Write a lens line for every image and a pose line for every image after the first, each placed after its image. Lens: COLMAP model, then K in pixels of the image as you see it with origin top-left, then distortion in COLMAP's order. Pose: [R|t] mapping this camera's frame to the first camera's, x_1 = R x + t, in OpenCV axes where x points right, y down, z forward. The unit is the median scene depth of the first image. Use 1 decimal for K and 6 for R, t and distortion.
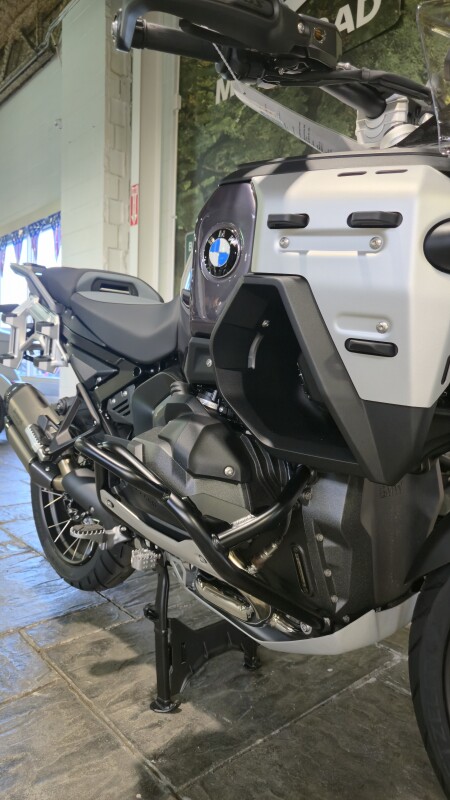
lens RADIAL K [[538.8, 0, 219.6], [0, 538.8, 401.3], [0, 0, 1]] dist [0.054219, -0.050602]
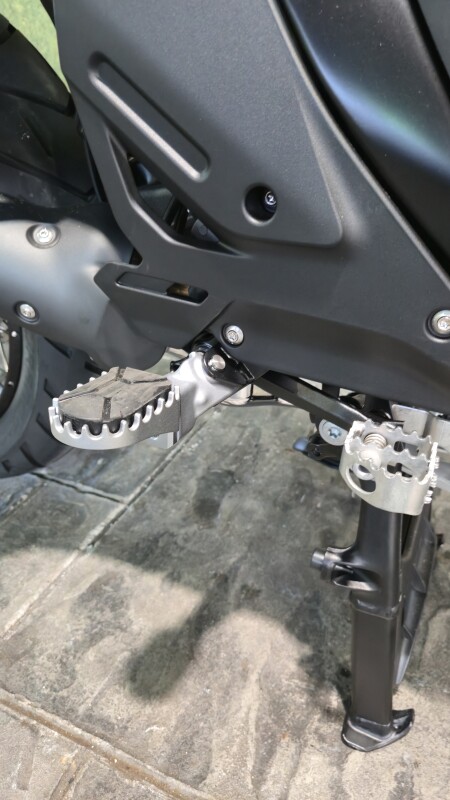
lens RADIAL K [[538.8, 0, 219.6], [0, 538.8, 401.3], [0, 0, 1]] dist [0.054219, -0.050602]
pose [[0.910930, -0.246462, 0.330854, -0.261526], [0.067587, 0.880263, 0.469647, 0.115906], [-0.406988, -0.405454, 0.818515, 0.728555]]
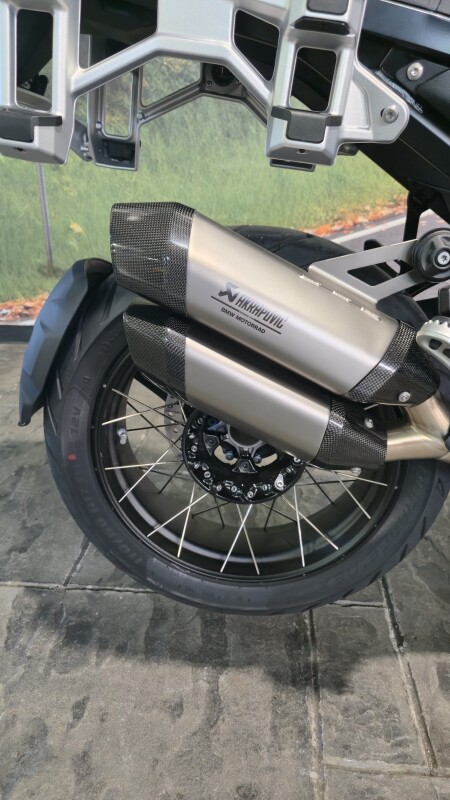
lens RADIAL K [[538.8, 0, 219.6], [0, 538.8, 401.3], [0, 0, 1]] dist [0.054219, -0.050602]
pose [[0.718162, -0.288314, 0.633339, -0.731488], [0.070556, 0.935611, 0.345910, -0.041258], [-0.692290, -0.203734, 0.692262, 0.917346]]
